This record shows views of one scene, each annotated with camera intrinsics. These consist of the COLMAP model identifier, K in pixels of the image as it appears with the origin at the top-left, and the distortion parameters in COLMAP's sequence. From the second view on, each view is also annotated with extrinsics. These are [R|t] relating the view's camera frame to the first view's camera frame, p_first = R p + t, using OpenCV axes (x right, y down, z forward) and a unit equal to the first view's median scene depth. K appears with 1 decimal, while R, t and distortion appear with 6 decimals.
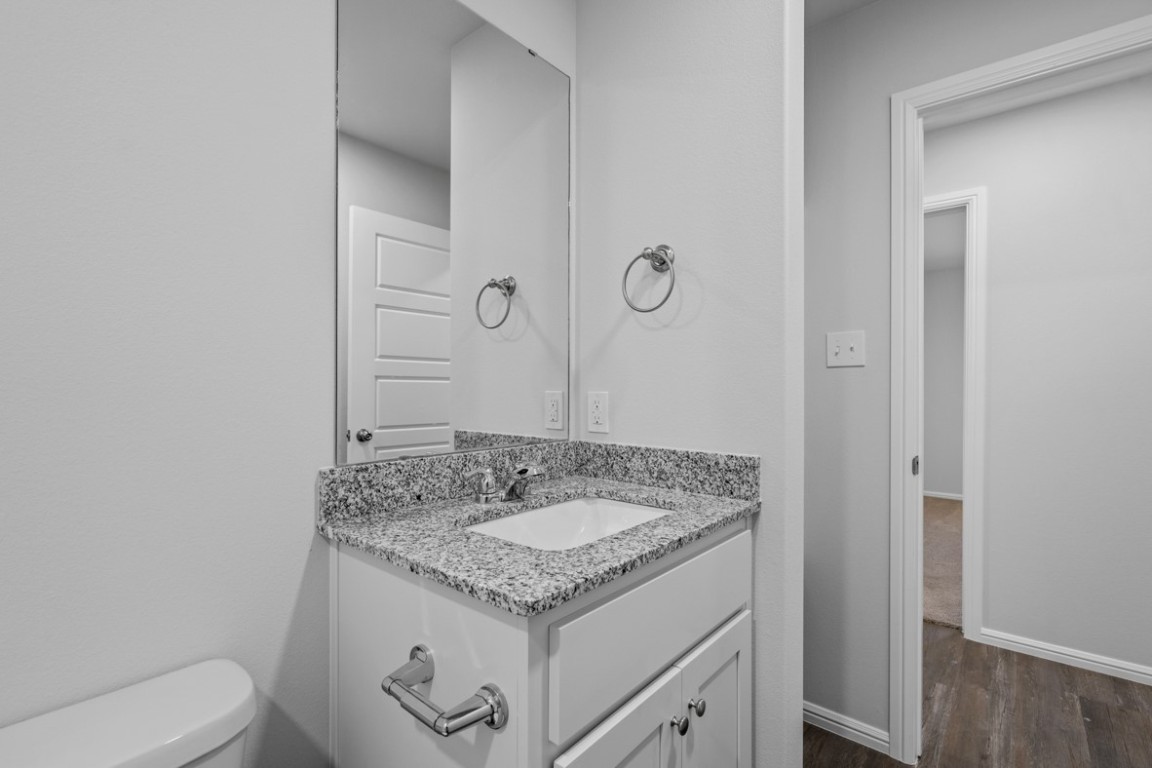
lens RADIAL K [[525.0, 0, 571.5], [0, 525.0, 379.0], [0, 0, 1]] dist [-0.007837, 0.001934]
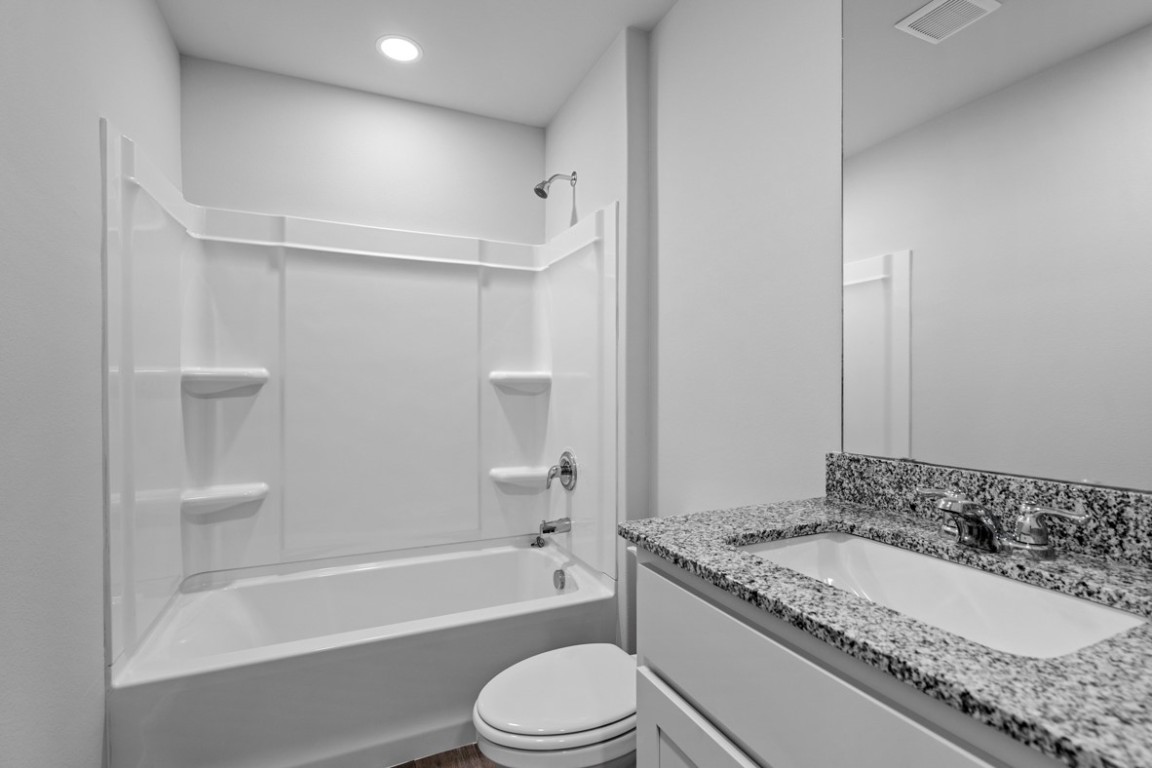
lens RADIAL K [[525.0, 0, 586.3], [0, 525.0, 394.2], [0, 0, 1]] dist [-0.007837, 0.001934]
pose [[-0.400896, 0.011579, -0.916050, 0.821512], [0.013525, 0.999886, 0.006720, 0.021078], [0.916024, -0.009696, -0.401007, 0.927727]]
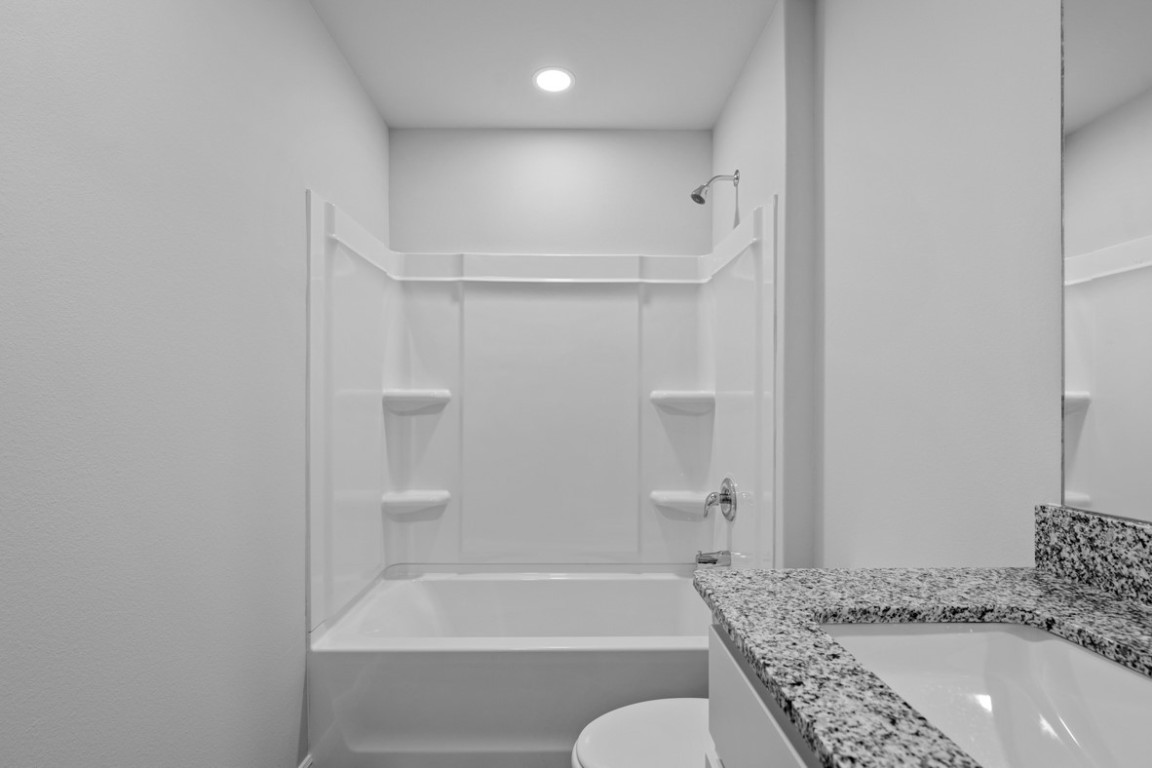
lens RADIAL K [[525.0, 0, 585.6], [0, 525.0, 407.1], [0, 0, 1]] dist [-0.007837, 0.001934]
pose [[-0.731755, -0.001830, -0.681566, 0.597919], [0.006154, 0.999938, -0.009291, 0.020492], [0.681540, -0.010993, -0.731698, 1.064714]]
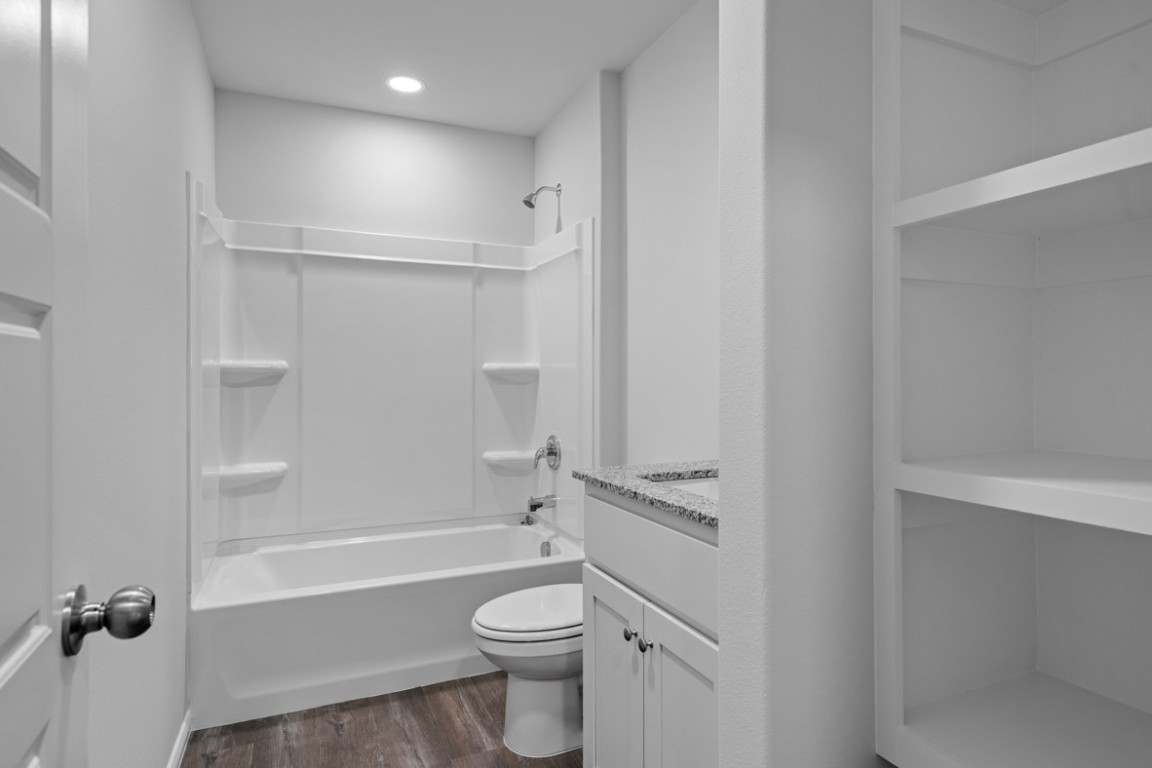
lens RADIAL K [[622.6, 0, 598.3], [0, 622.6, 383.4], [0, 0, 1]] dist [0.009580, -0.007587]
pose [[-0.394752, 0.008785, -0.918746, 1.417644], [0.013526, 0.999901, 0.003750, 0.025488], [0.918688, -0.010946, -0.394832, 1.310304]]
